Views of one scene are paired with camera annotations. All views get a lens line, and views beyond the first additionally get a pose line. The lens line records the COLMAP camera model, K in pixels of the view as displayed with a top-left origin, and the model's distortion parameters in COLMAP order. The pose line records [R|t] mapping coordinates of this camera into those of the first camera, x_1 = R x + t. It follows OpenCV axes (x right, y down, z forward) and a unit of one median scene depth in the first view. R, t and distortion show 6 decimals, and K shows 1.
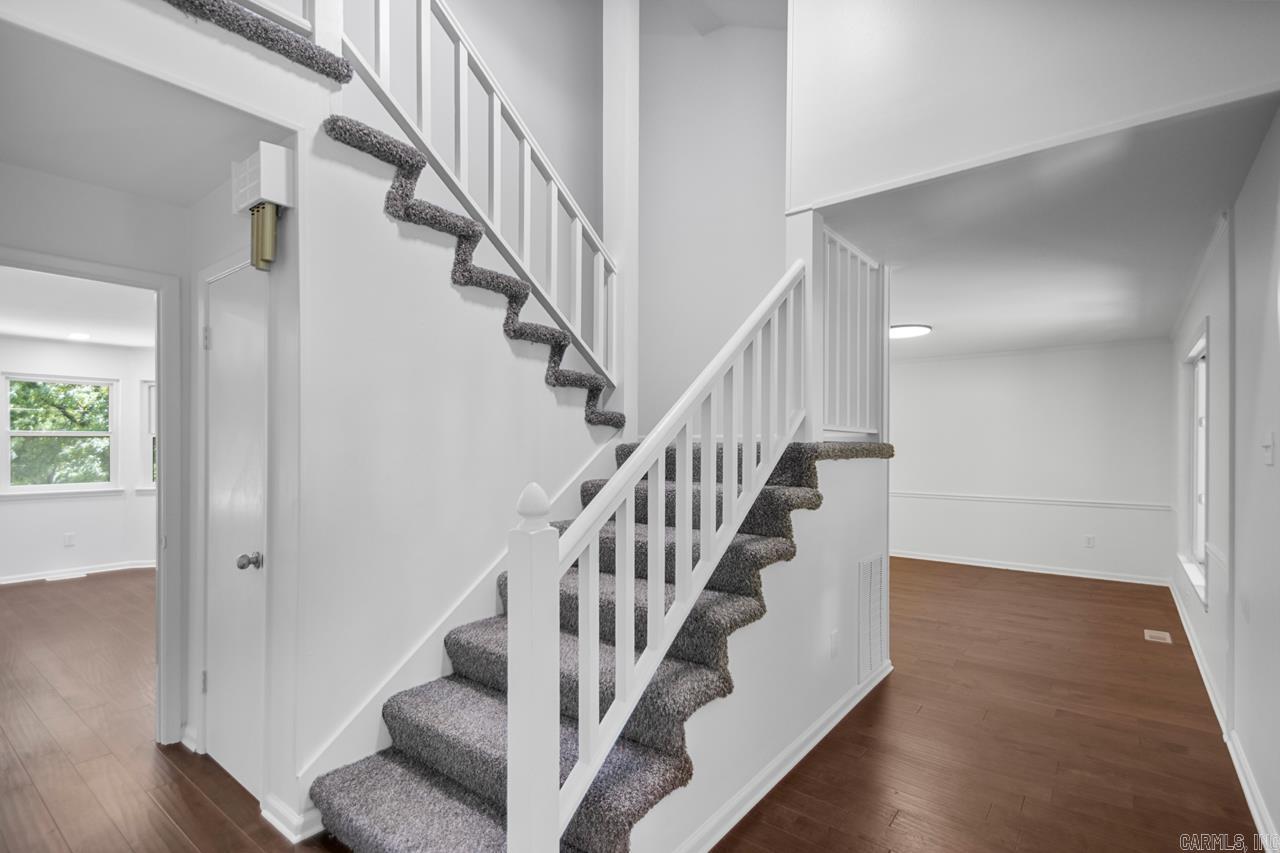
lens RADIAL K [[599.7, 0, 636.2], [0, 599.7, 440.5], [0, 0, 1]] dist [0.035088, -0.014140]
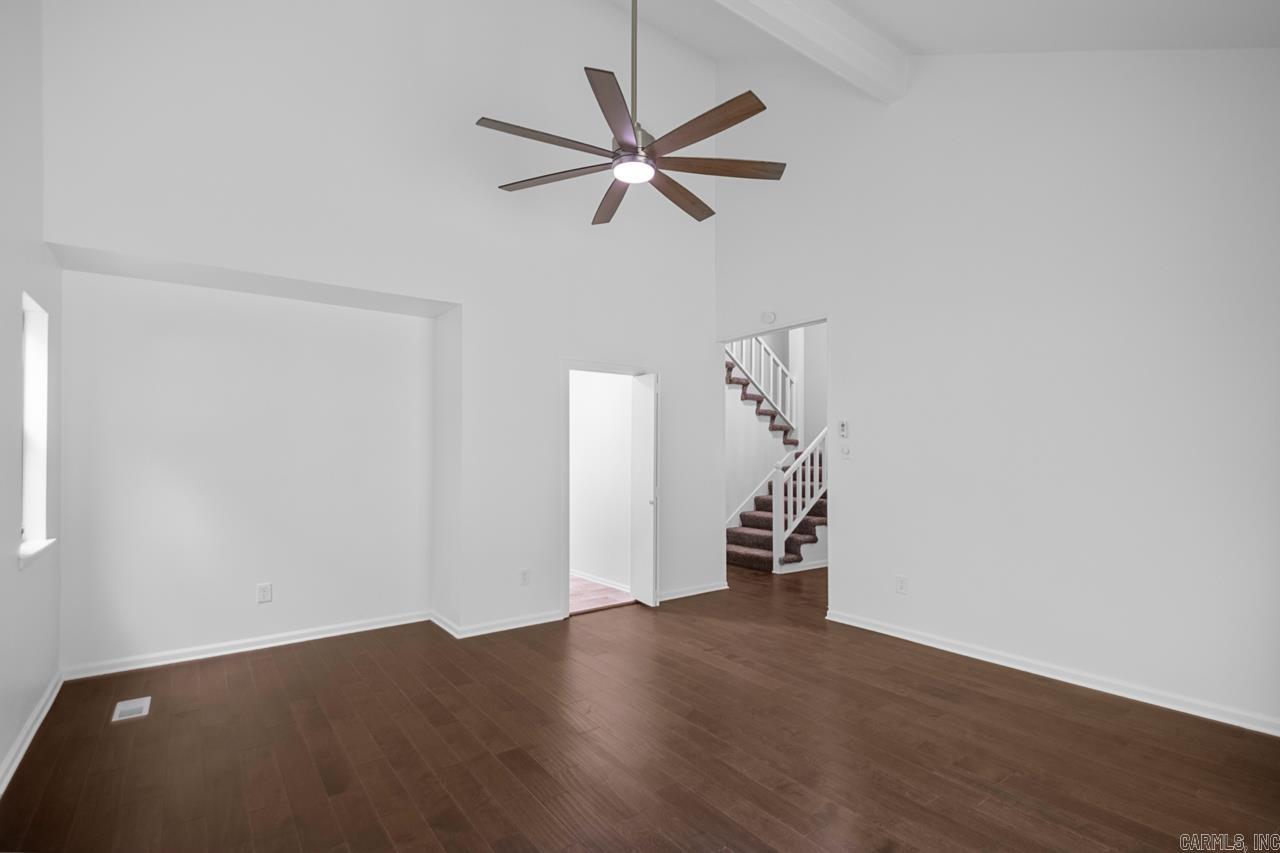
lens RADIAL K [[599.7, 0, 663.5], [0, 599.7, 444.7], [0, 0, 1]] dist [0.035088, -0.014140]
pose [[0.972464, -0.002184, -0.233044, 0.021489], [0.001443, 0.999993, -0.003353, -0.017628], [0.233050, 0.002924, 0.972460, -1.765870]]
